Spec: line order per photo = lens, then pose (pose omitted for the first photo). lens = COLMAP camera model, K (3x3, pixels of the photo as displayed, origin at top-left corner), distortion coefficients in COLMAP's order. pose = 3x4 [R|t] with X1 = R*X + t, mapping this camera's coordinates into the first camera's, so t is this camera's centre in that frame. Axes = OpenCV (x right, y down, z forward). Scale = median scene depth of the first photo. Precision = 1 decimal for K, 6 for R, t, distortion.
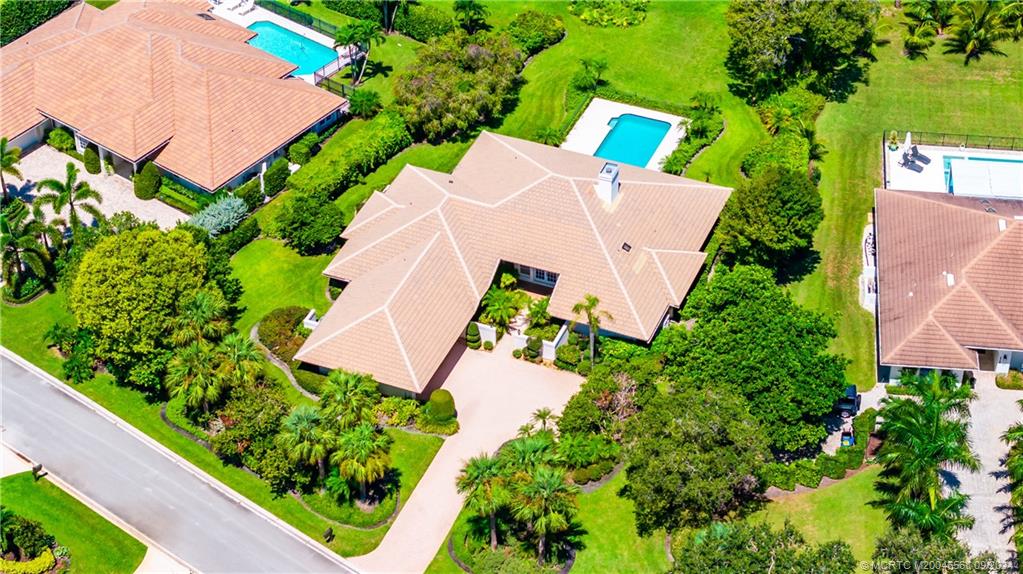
lens RADIAL K [[2054.8, 0, 511.5], [0, 2054.8, 287.0], [0, 0, 1]] dist [-0.145061, 0.482216]
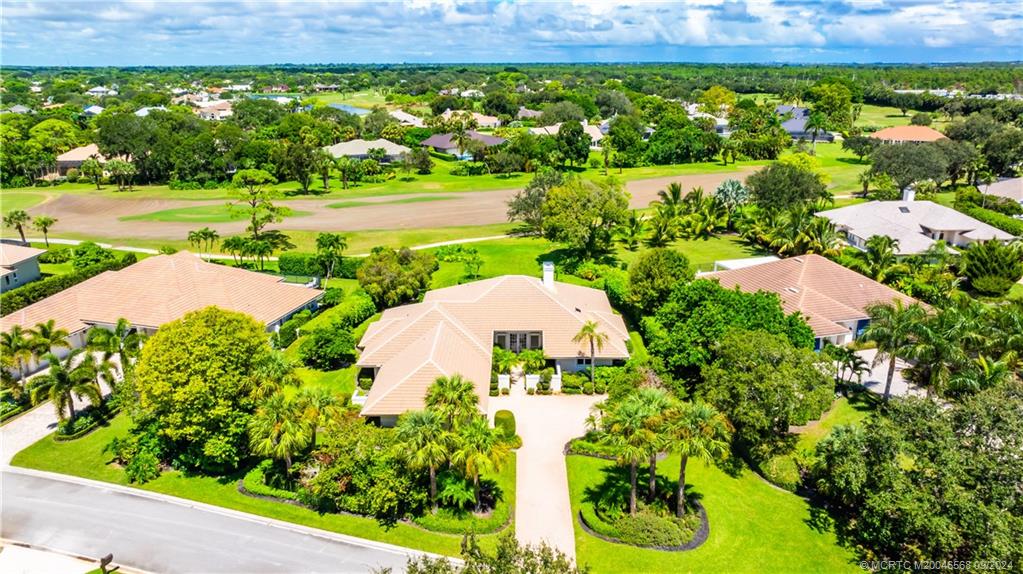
lens RADIAL K [[715.2, 0, 511.5], [0, 715.2, 287.0], [0, 0, 1]] dist [-0.040856, 0.044717]
pose [[0.930618, -0.113350, 0.347996, -0.150127], [0.230035, 0.920699, -0.315274, 0.106923], [-0.284663, 0.373451, 0.882894, 0.588327]]
